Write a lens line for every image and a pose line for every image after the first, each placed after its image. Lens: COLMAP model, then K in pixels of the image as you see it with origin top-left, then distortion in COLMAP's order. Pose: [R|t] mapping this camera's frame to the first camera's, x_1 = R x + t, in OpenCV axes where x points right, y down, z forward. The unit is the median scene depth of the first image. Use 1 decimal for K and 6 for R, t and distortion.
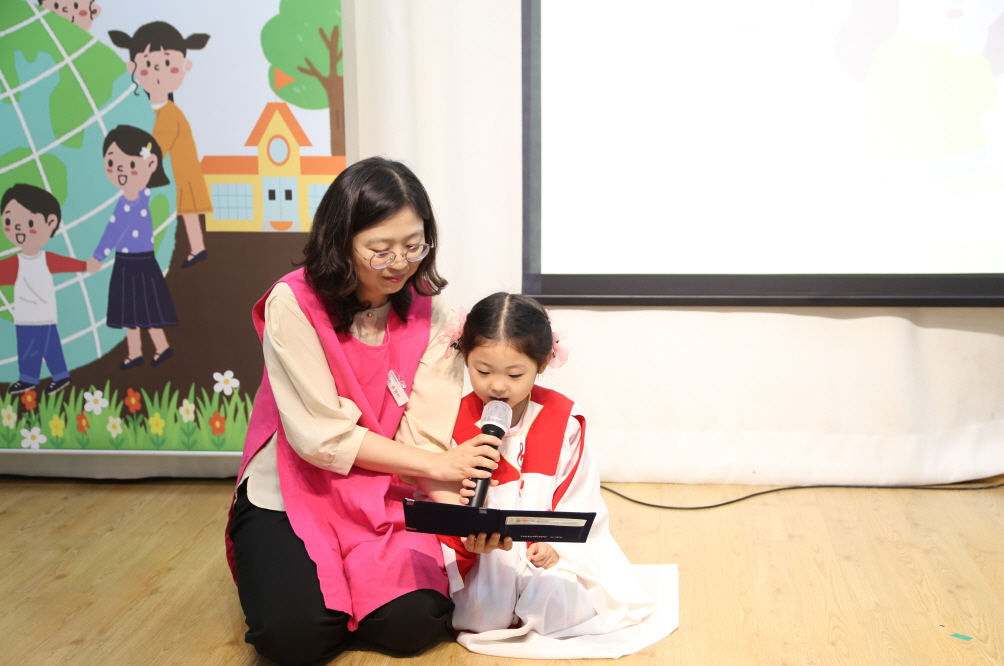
lens RADIAL K [[1600.8, 0, 486.3], [0, 1600.8, 357.4], [0, 0, 1]] dist [0.208343, -0.011049]
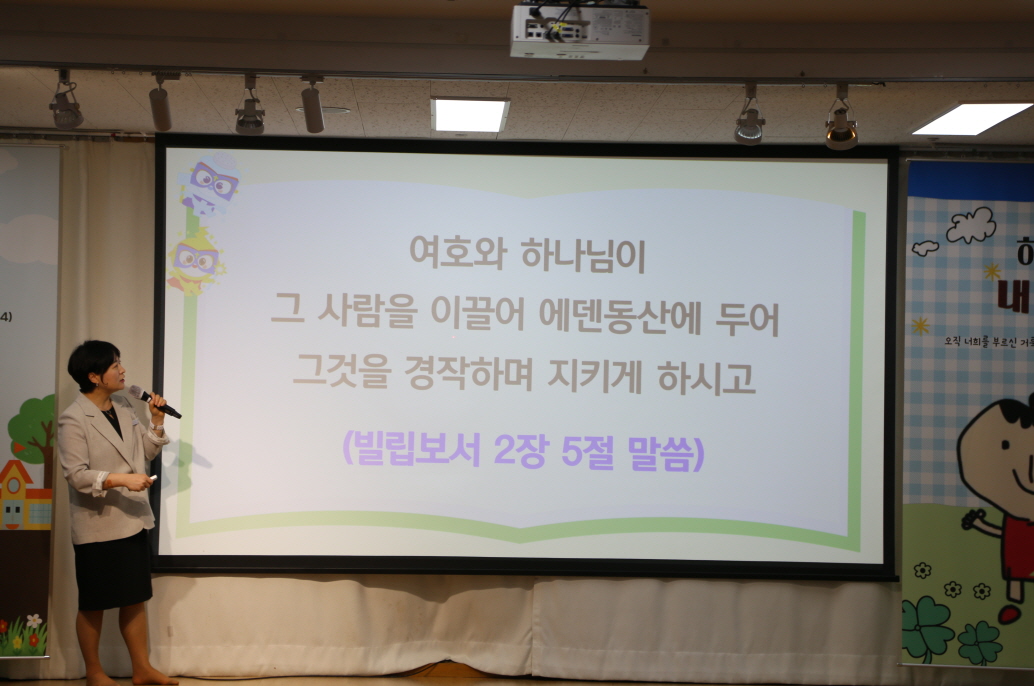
lens RADIAL K [[2933.5, 0, 521.9], [0, 2933.5, 349.1], [0, 0, 1]] dist [0.663455, 0.310977]
pose [[0.988747, 0.029781, 0.146606, -0.060243], [0.000441, 0.979401, -0.201925, 0.405505], [-0.149599, 0.199717, 0.968366, -2.403897]]
